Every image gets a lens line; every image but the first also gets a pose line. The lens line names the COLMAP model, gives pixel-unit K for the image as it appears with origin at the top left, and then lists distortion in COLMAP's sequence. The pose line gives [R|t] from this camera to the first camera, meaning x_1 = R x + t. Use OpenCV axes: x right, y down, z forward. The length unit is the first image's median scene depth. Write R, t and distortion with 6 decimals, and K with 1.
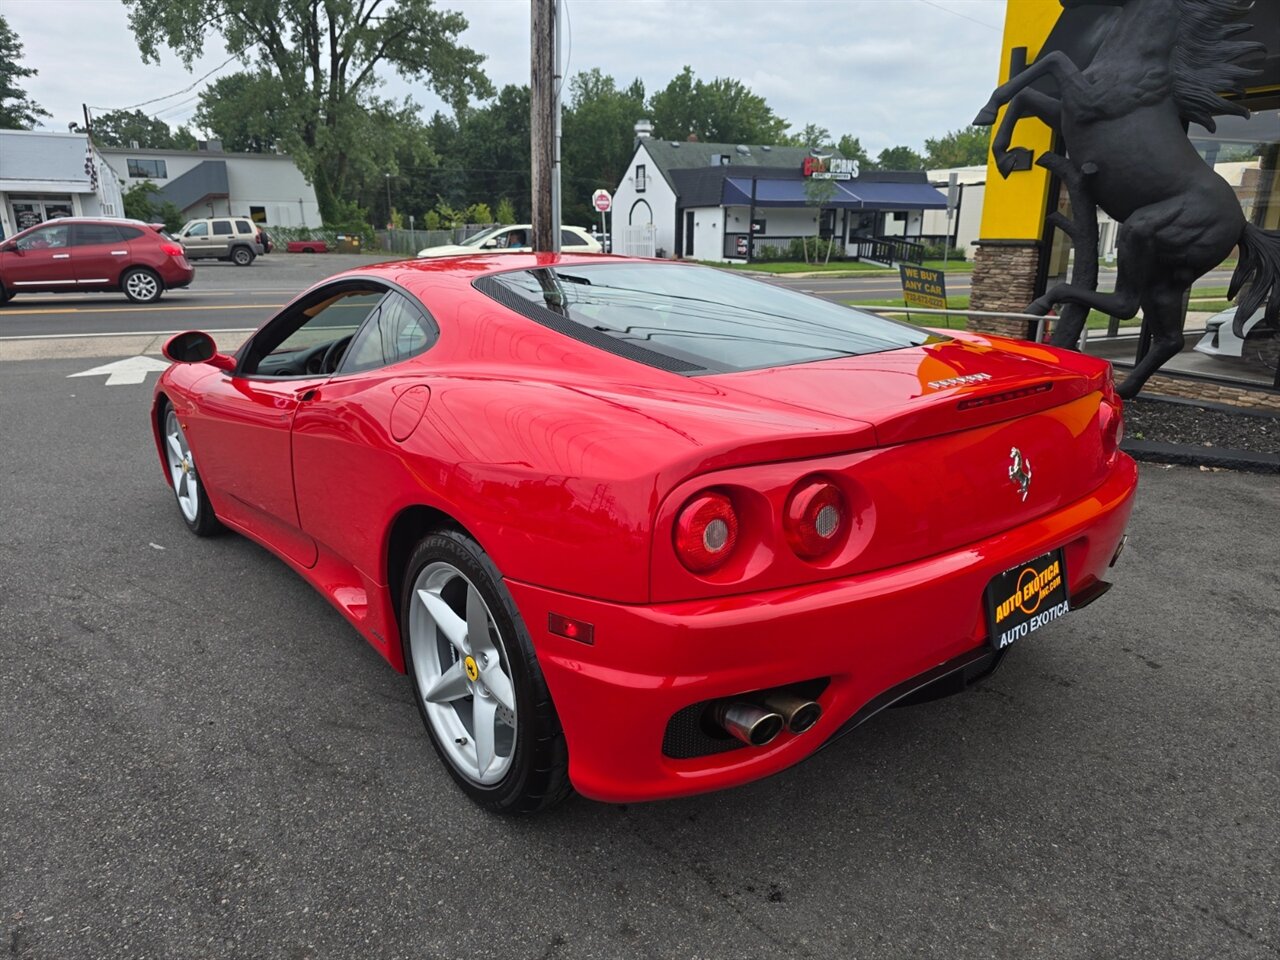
lens RADIAL K [[866.3, 0, 638.5], [0, 866.3, 500.9], [0, 0, 1]] dist [0.049707, -0.044964]
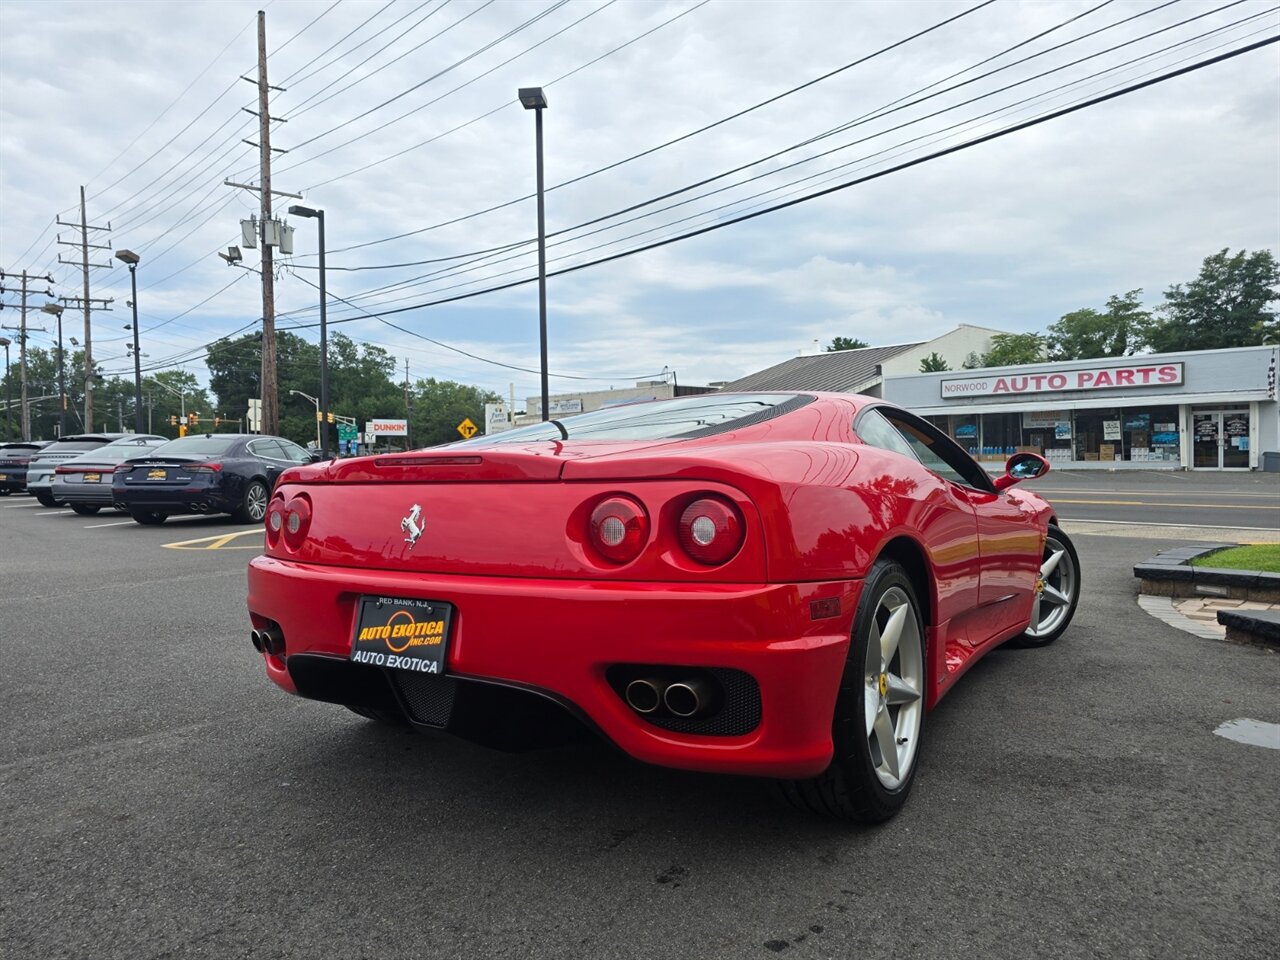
lens RADIAL K [[866.3, 0, 637.0], [0, 866.3, 478.2], [0, 0, 1]] dist [0.049707, -0.044964]
pose [[0.315161, 0.018037, -0.948867, 0.082688], [-0.263280, 0.962238, -0.069156, -0.004645], [0.911788, 0.271612, 0.308008, 0.045244]]
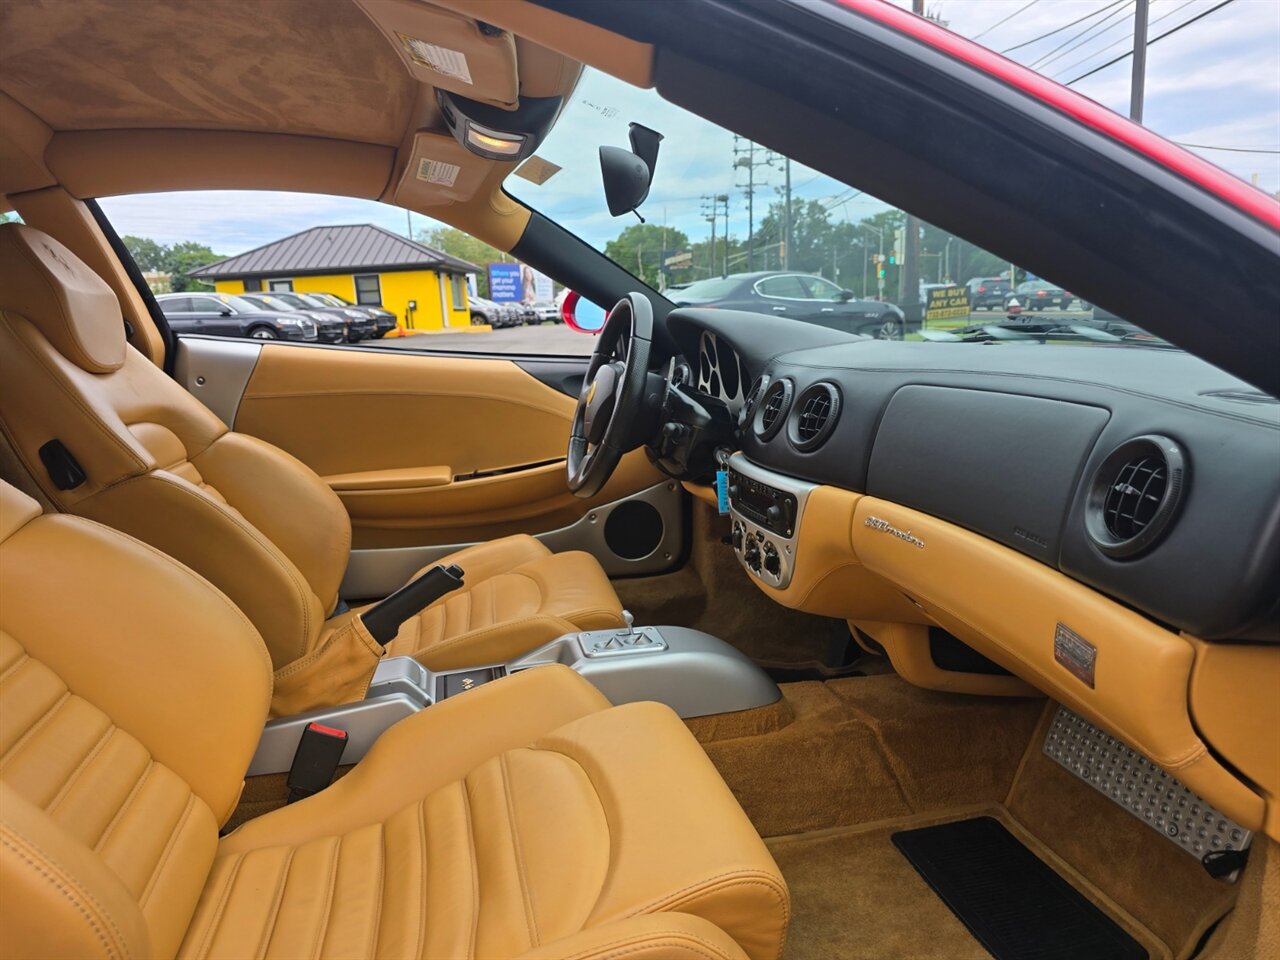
lens RADIAL K [[866.3, 0, 640.4], [0, 866.3, 475.9], [0, 0, 1]] dist [0.049707, -0.044964]
pose [[-0.438571, 0.186129, -0.879211, 0.009587], [-0.214723, 0.928281, 0.303626, -0.024868], [0.872668, 0.321949, -0.367151, 0.118268]]
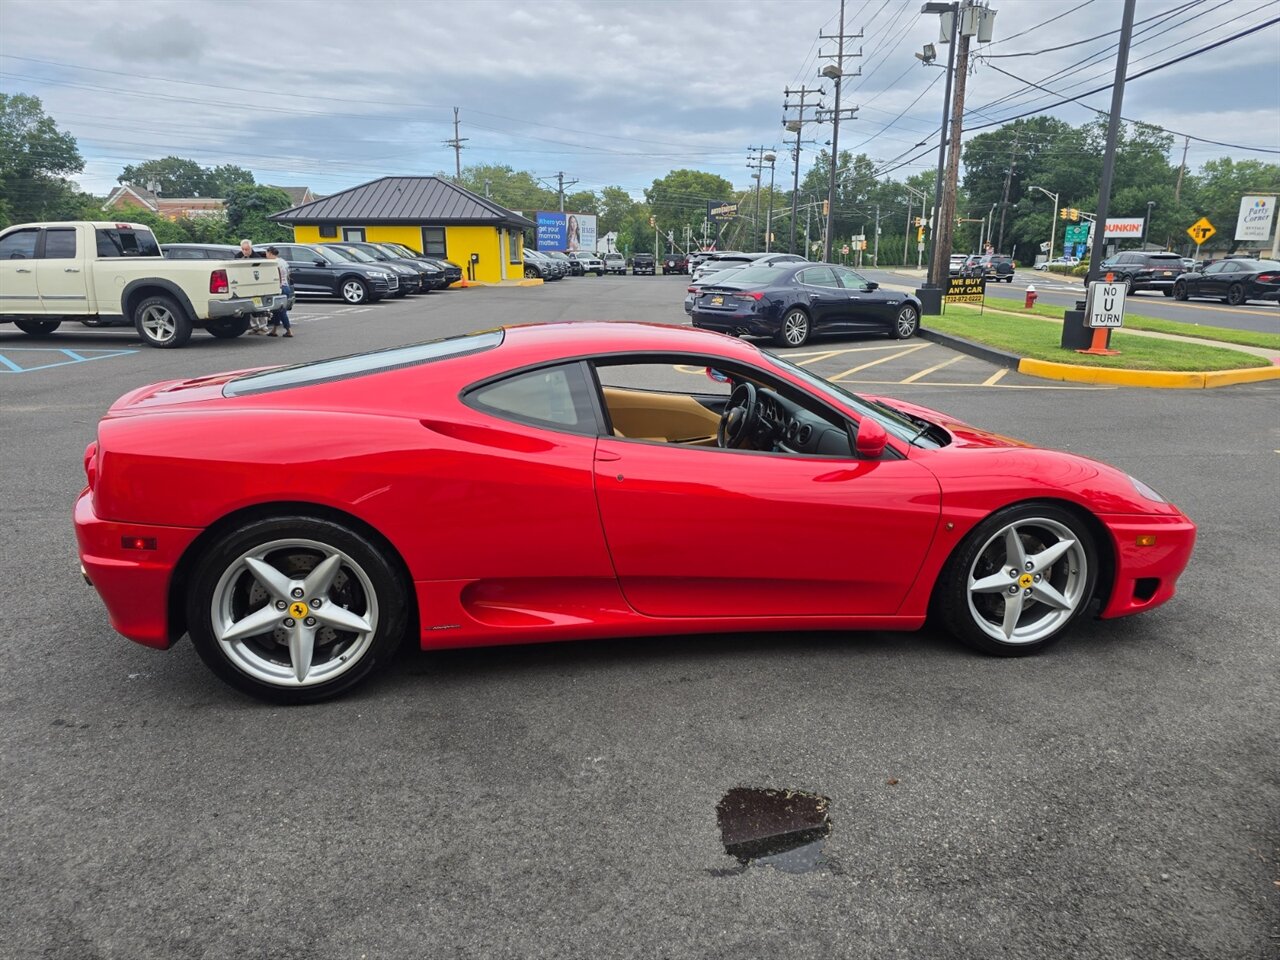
lens RADIAL K [[866.3, 0, 649.1], [0, 866.3, 490.7], [0, 0, 1]] dist [0.049707, -0.044964]
pose [[-0.465996, 0.225687, -0.855519, 0.079802], [-0.259779, 0.889406, 0.376127, -0.047314], [0.845791, 0.397520, -0.355831, 0.135840]]
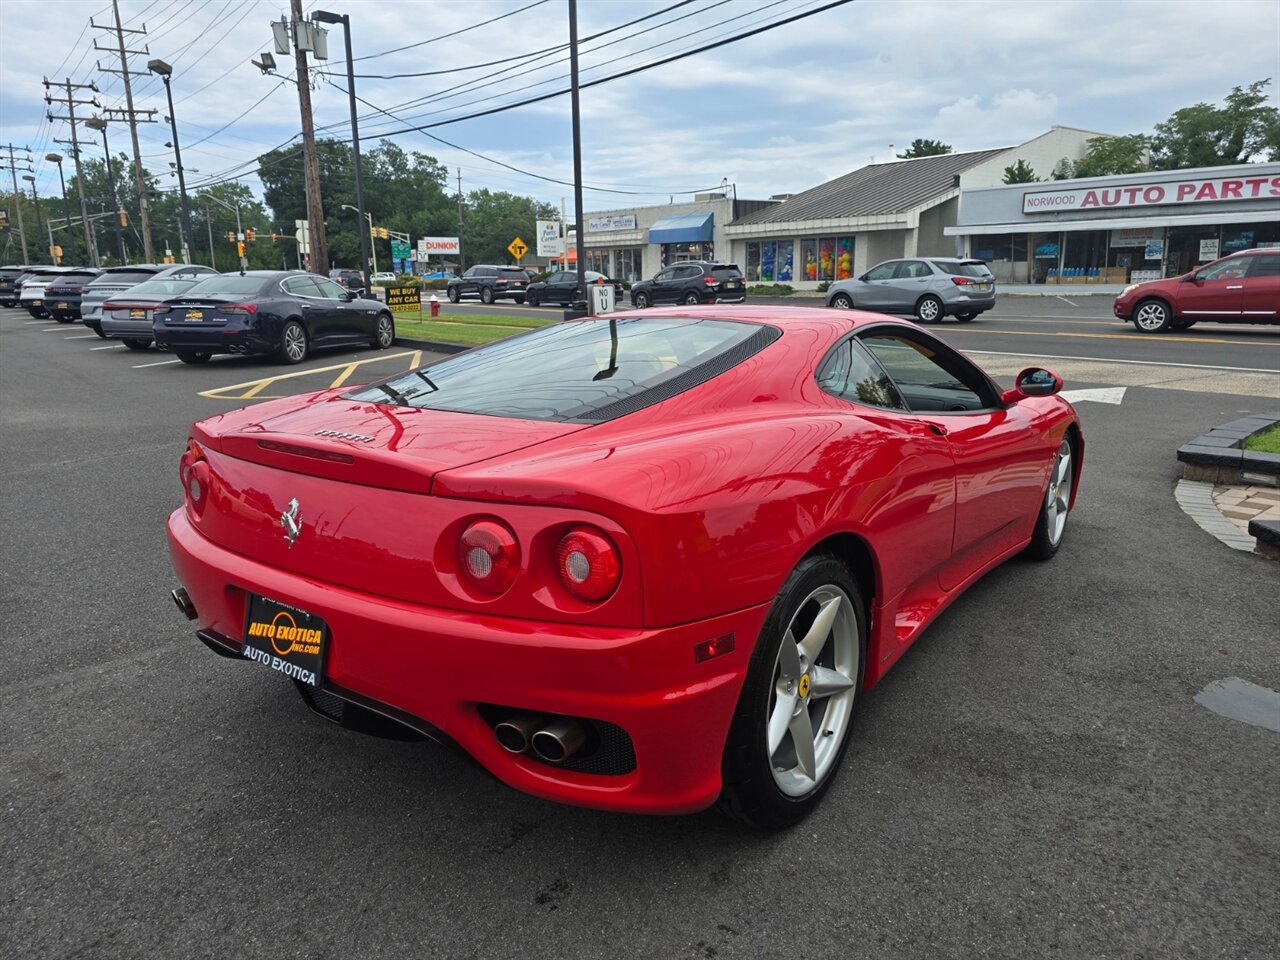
lens RADIAL K [[866.3, 0, 632.7], [0, 866.3, 478.3], [0, 0, 1]] dist [0.049707, -0.044964]
pose [[0.243625, 0.219473, -0.944711, 0.078561], [-0.267867, 0.951398, 0.151948, -0.018410], [0.932145, 0.216039, 0.290574, 0.053911]]
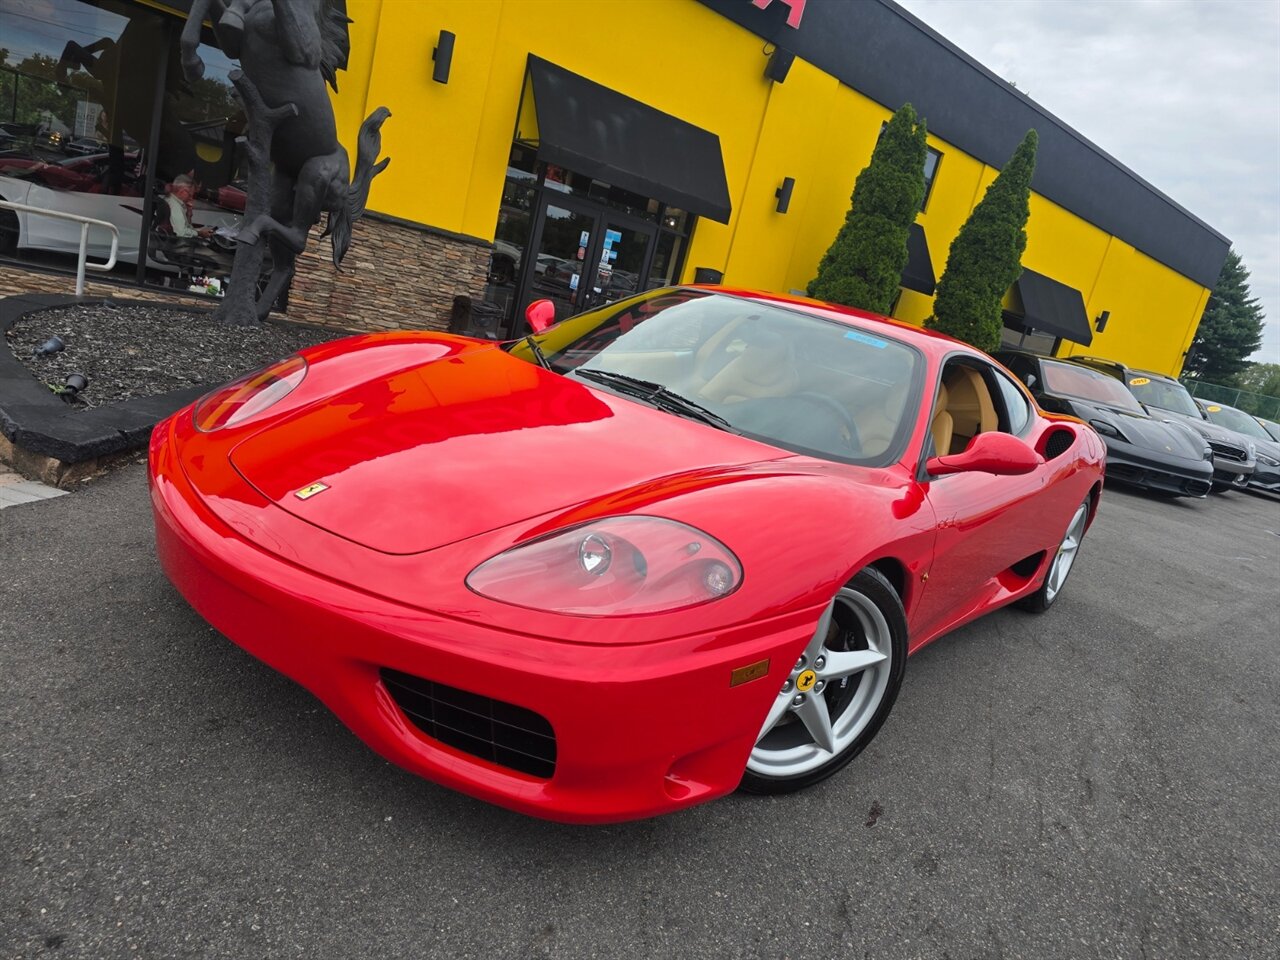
lens RADIAL K [[866.3, 0, 650.1], [0, 866.3, 491.9], [0, 0, 1]] dist [0.049707, -0.044964]
pose [[-0.236228, -0.273646, 0.932370, -0.106931], [0.053042, 0.954465, 0.293569, -0.035319], [-0.970249, 0.118804, -0.210957, 0.133648]]
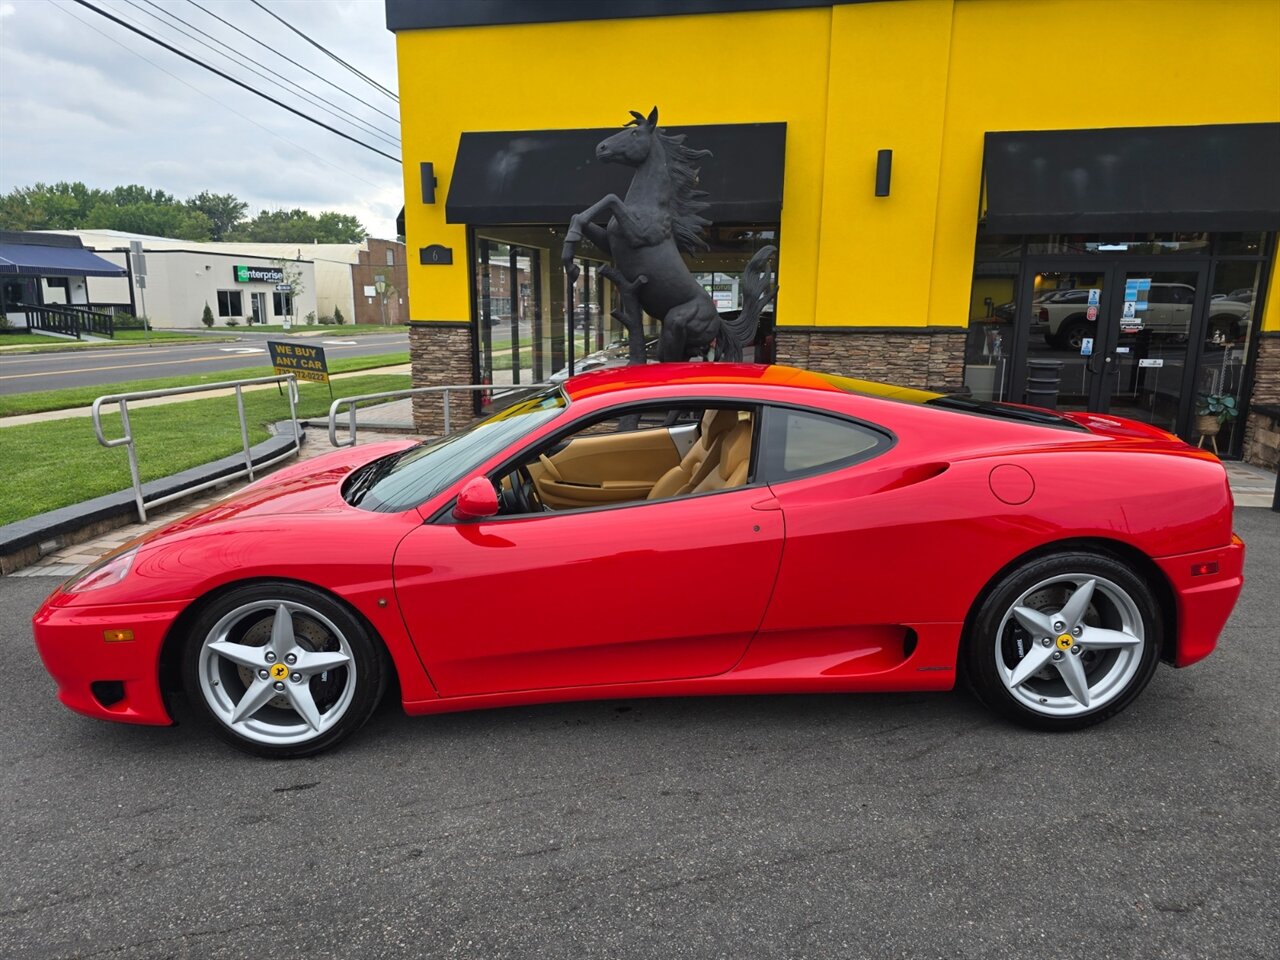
lens RADIAL K [[866.3, 0, 635.3], [0, 866.3, 488.4], [0, 0, 1]] dist [0.049707, -0.044964]
pose [[0.597995, -0.167584, 0.783784, -0.097701], [0.231565, 0.972318, 0.031220, -0.015733], [-0.767320, 0.162827, 0.620248, 0.032101]]
